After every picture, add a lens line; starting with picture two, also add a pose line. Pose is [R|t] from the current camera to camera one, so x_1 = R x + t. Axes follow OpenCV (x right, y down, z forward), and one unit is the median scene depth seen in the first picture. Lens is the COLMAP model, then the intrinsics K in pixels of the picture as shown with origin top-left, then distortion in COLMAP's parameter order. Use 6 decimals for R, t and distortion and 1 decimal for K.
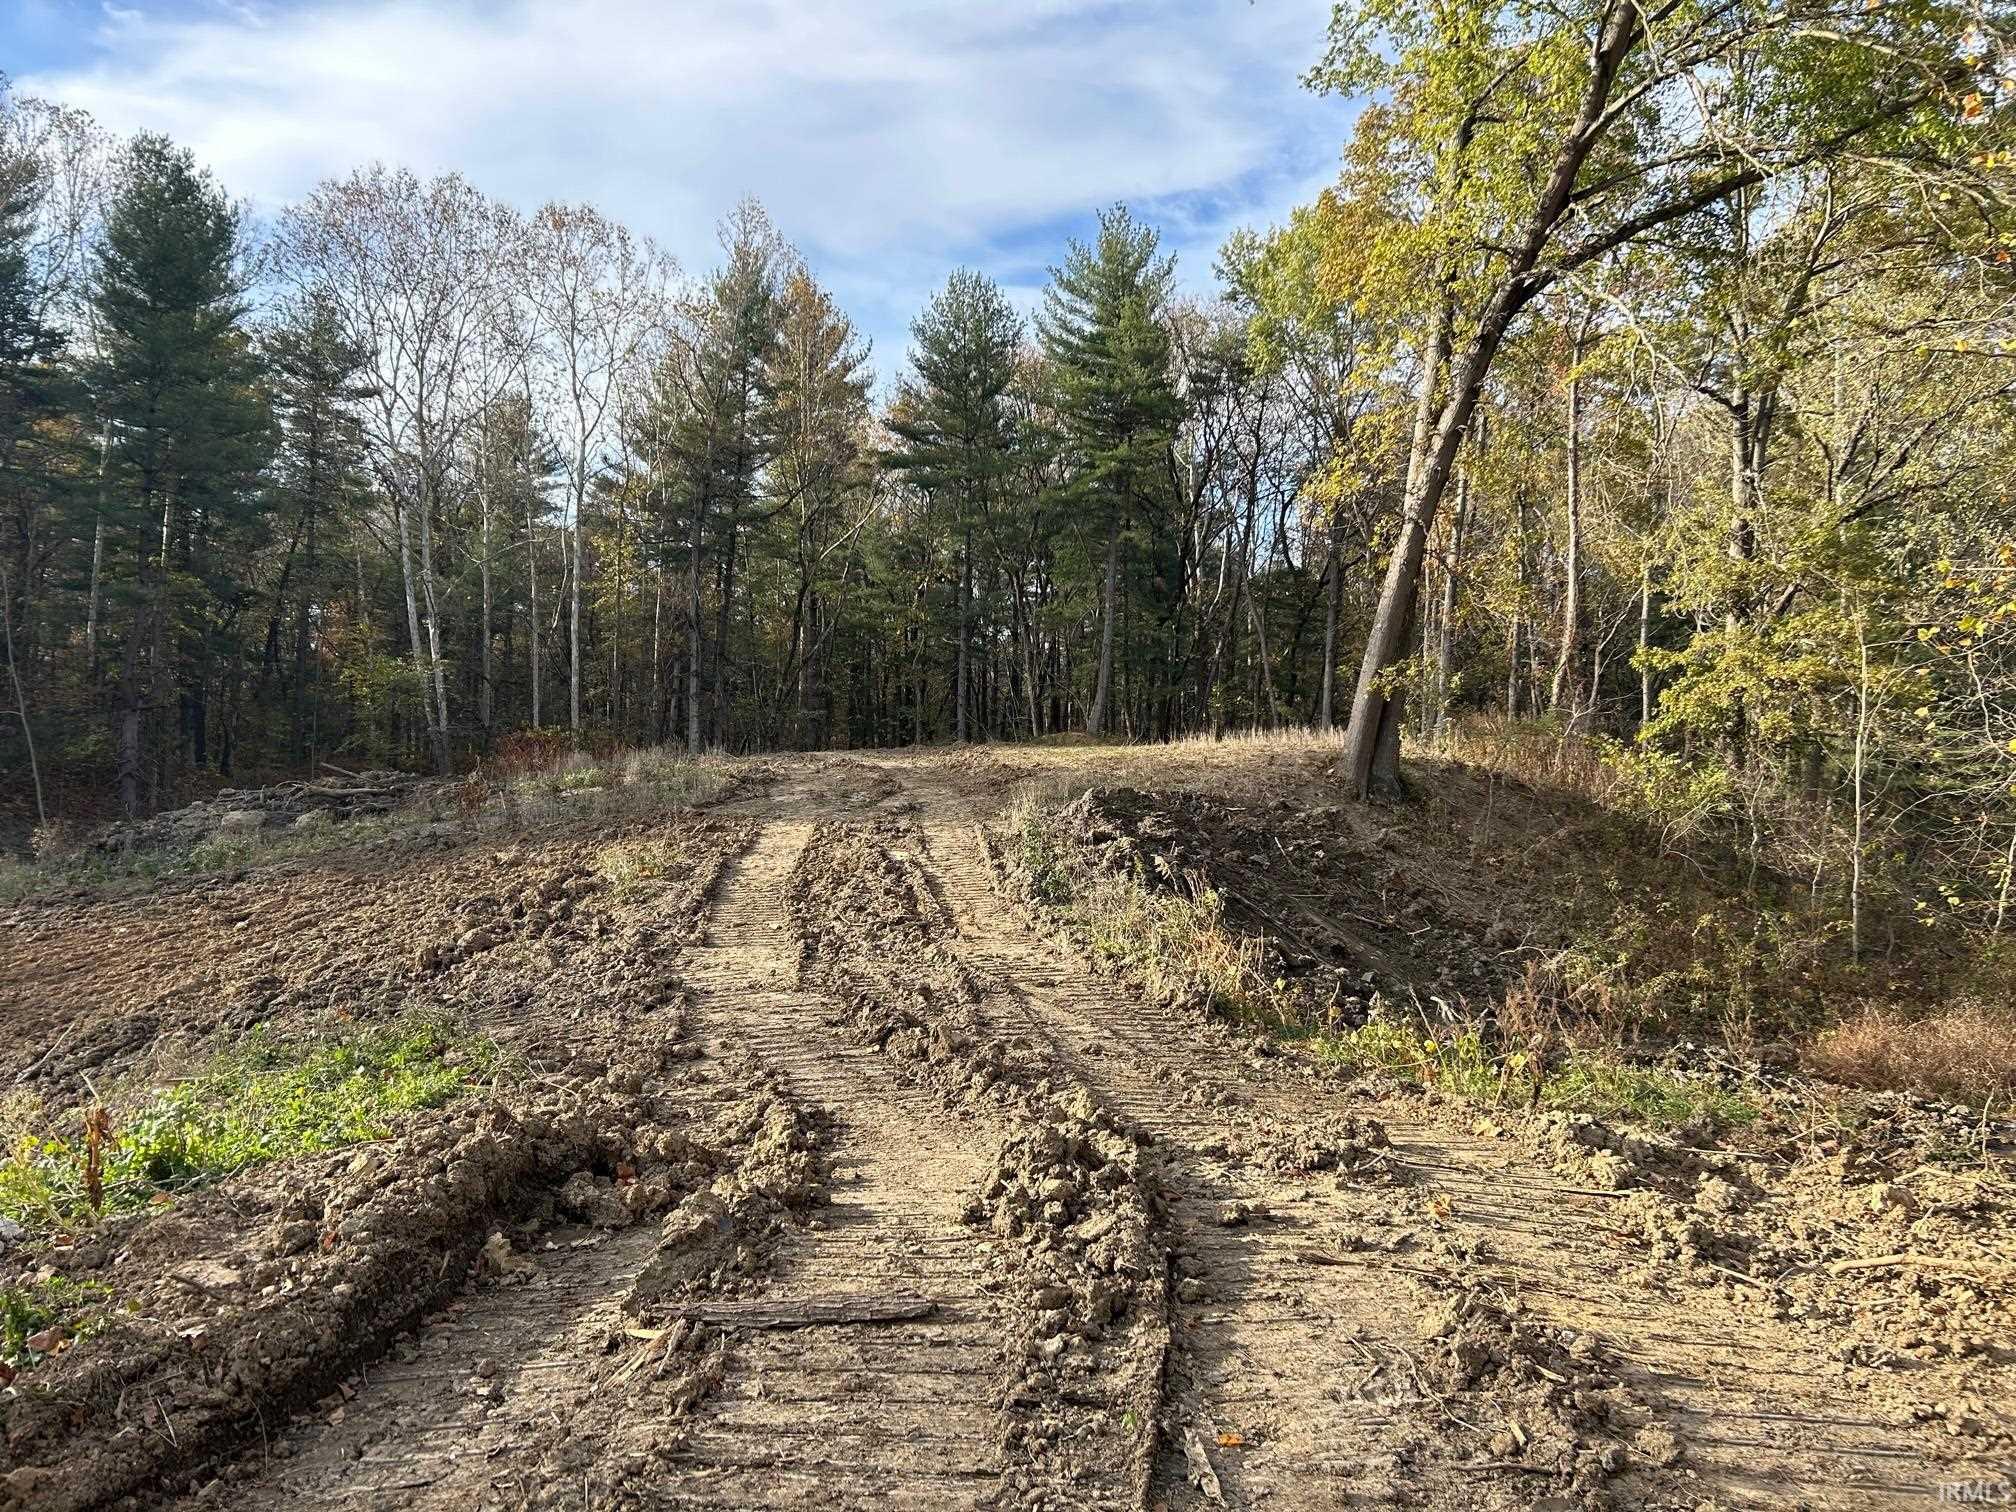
lens RADIAL K [[1512.4, 0, 1019.5], [0, 1512.4, 767.1], [0, 0, 1]] dist [0.048899, -0.049346]
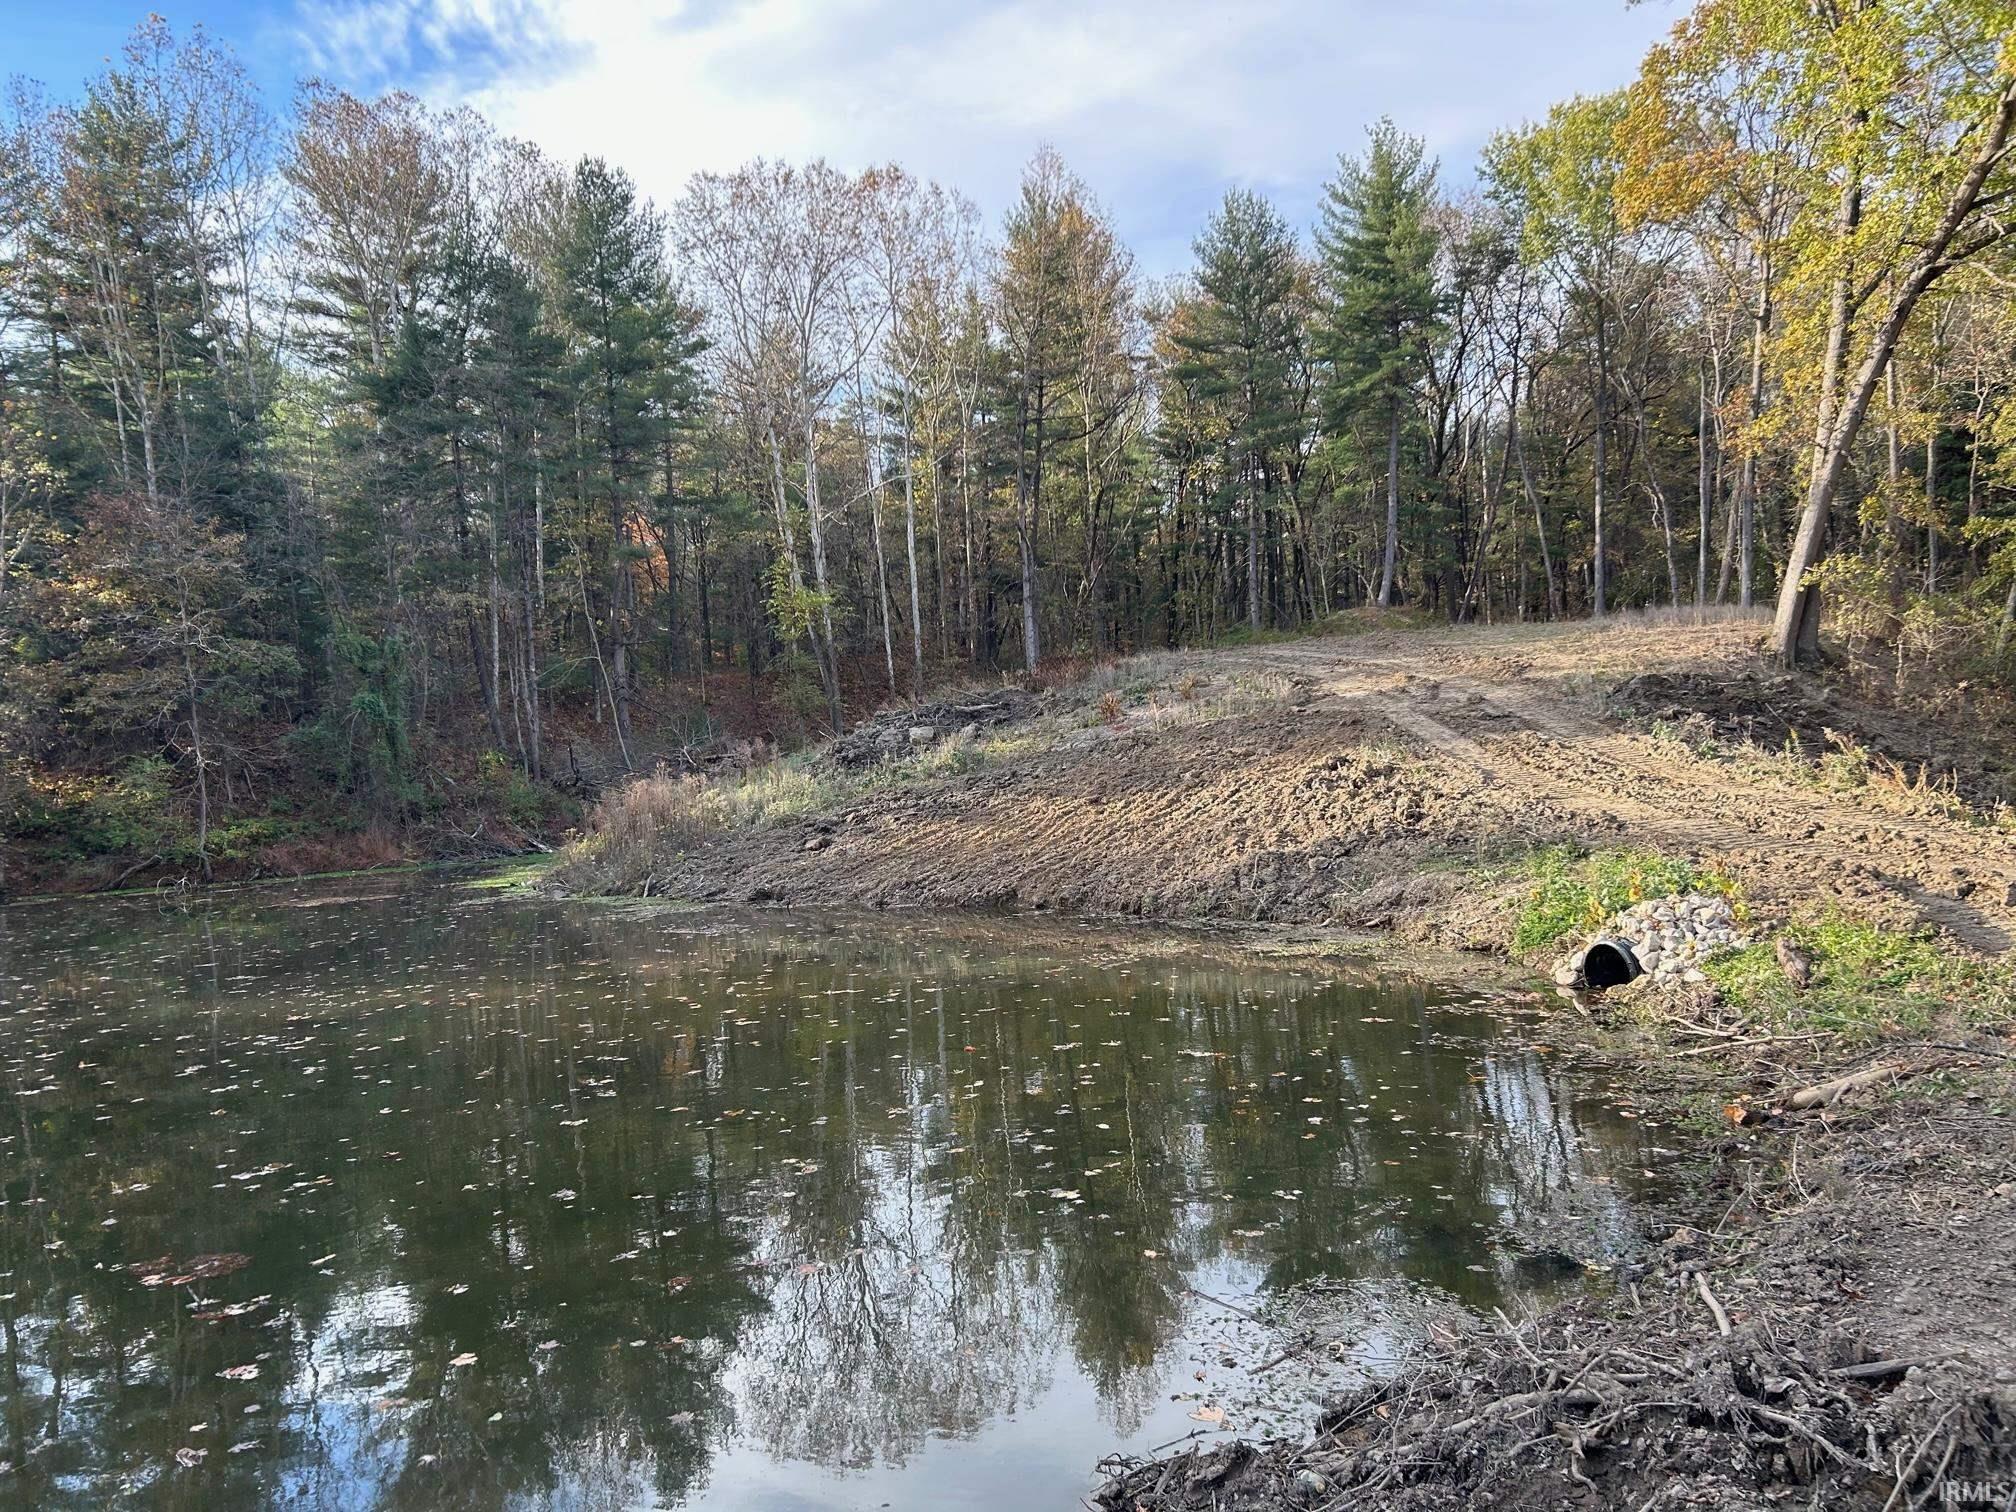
lens RADIAL K [[1512.4, 0, 1027.1], [0, 1512.4, 751.1], [0, 0, 1]] dist [0.048899, -0.049346]
pose [[0.994754, -0.060745, -0.082310, -0.128088], [0.067147, 0.994738, 0.077381, -0.020767], [0.077176, -0.082502, 0.993598, -0.142690]]
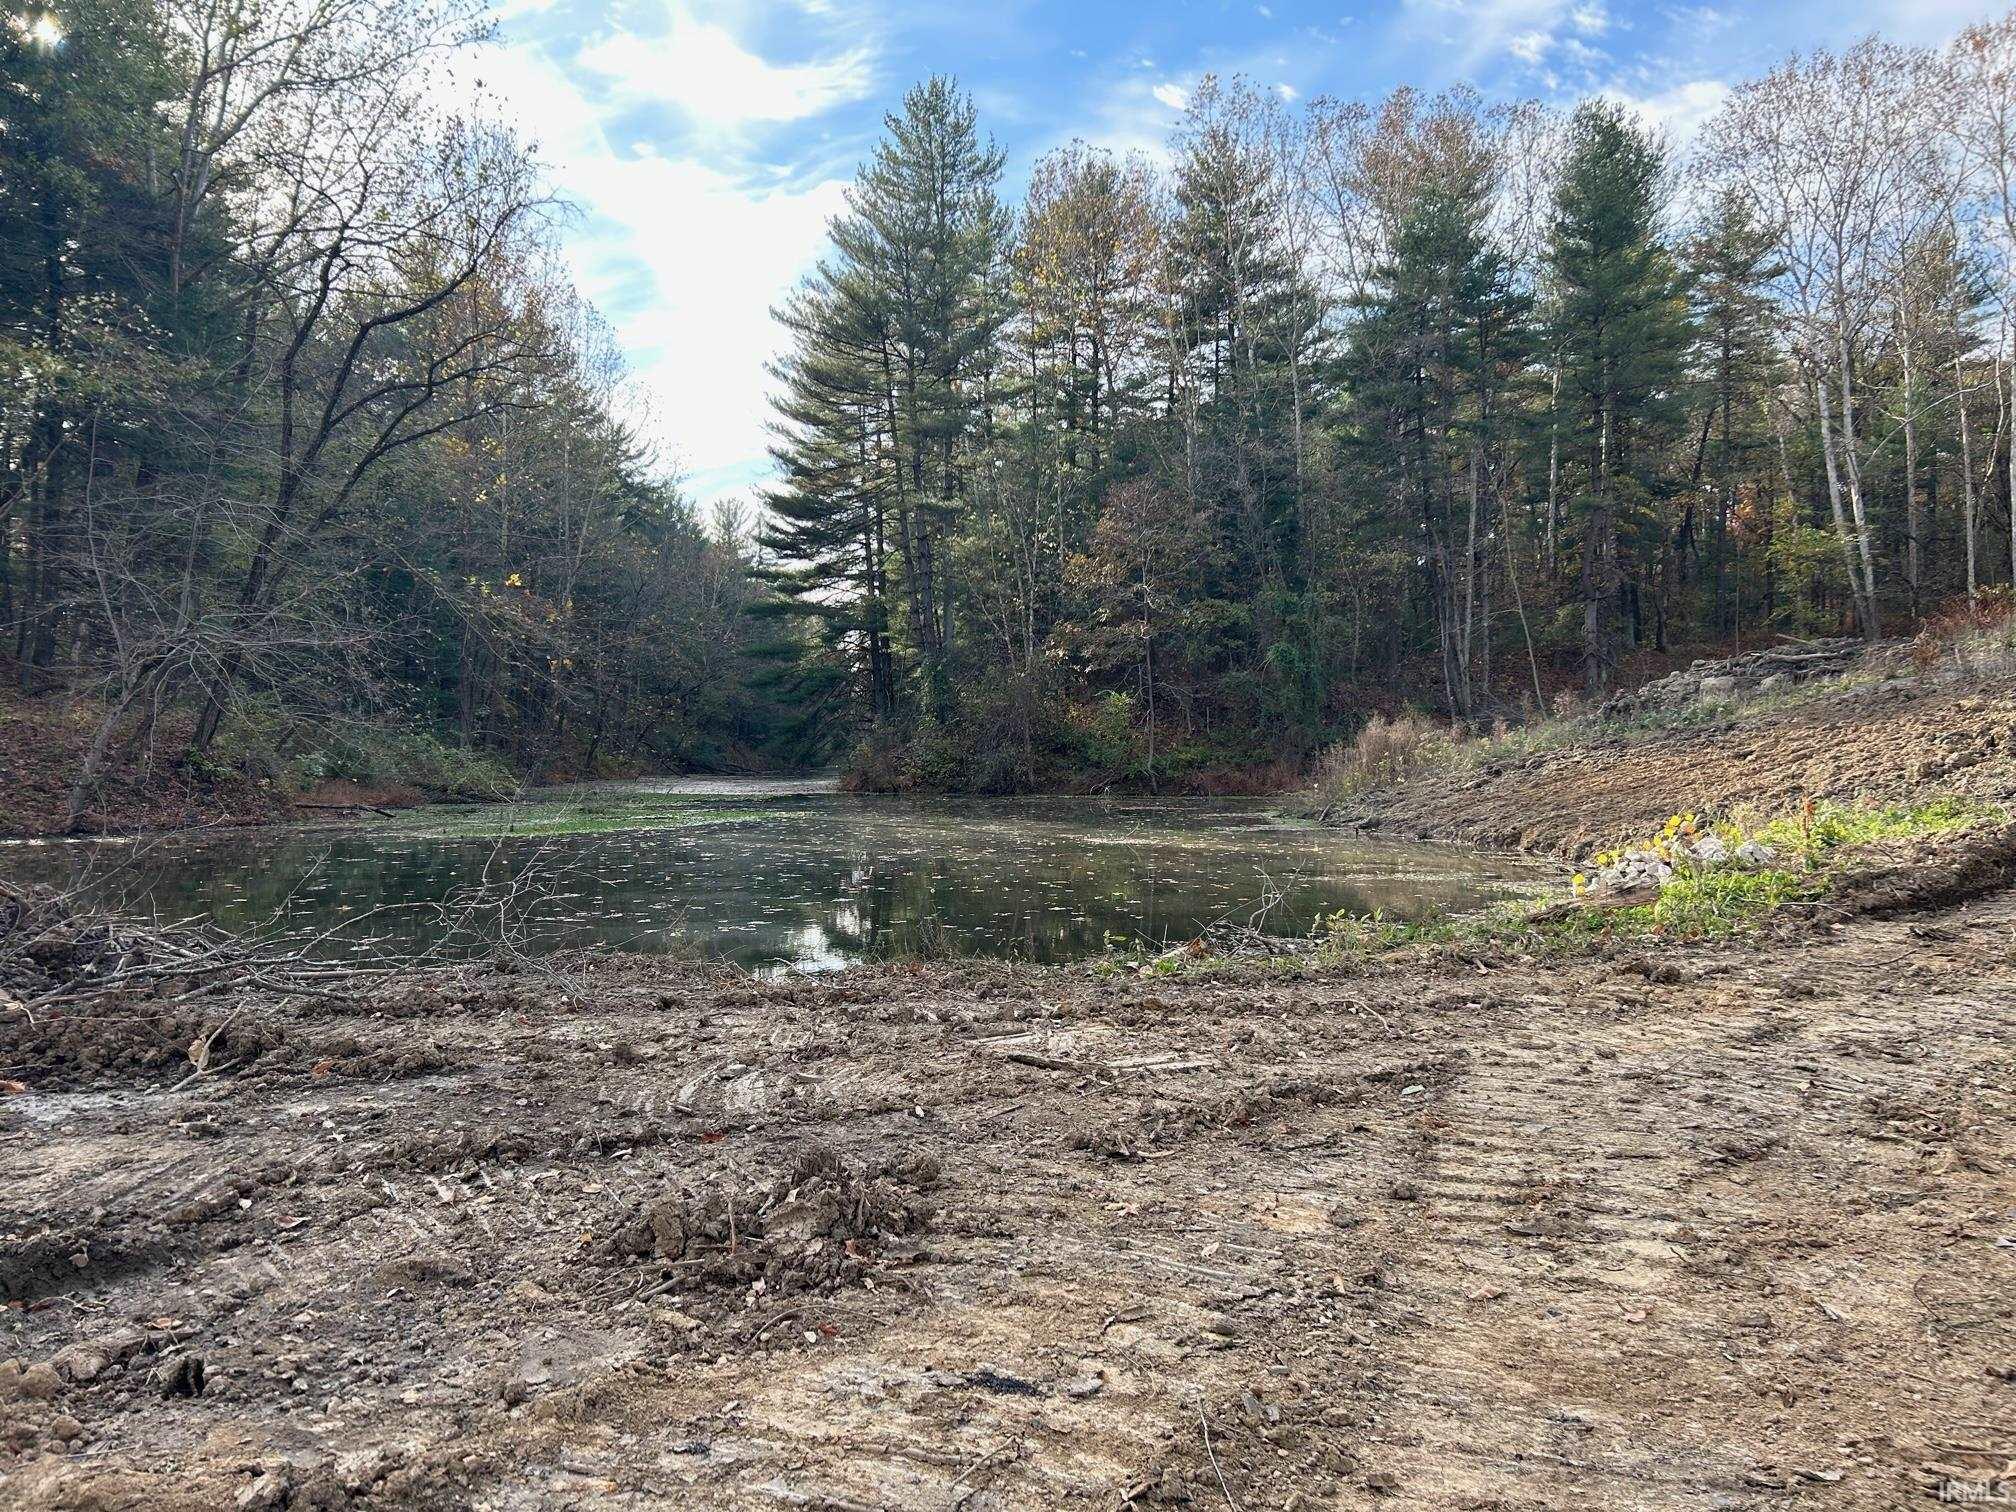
lens RADIAL K [[1512.4, 0, 1012.5], [0, 1512.4, 755.7], [0, 0, 1]] dist [0.048899, -0.049346]
pose [[0.649017, -0.004808, -0.760759, 0.022603], [0.061596, 0.997029, 0.046248, 0.000163], [0.758276, -0.076875, 0.647385, -0.094008]]
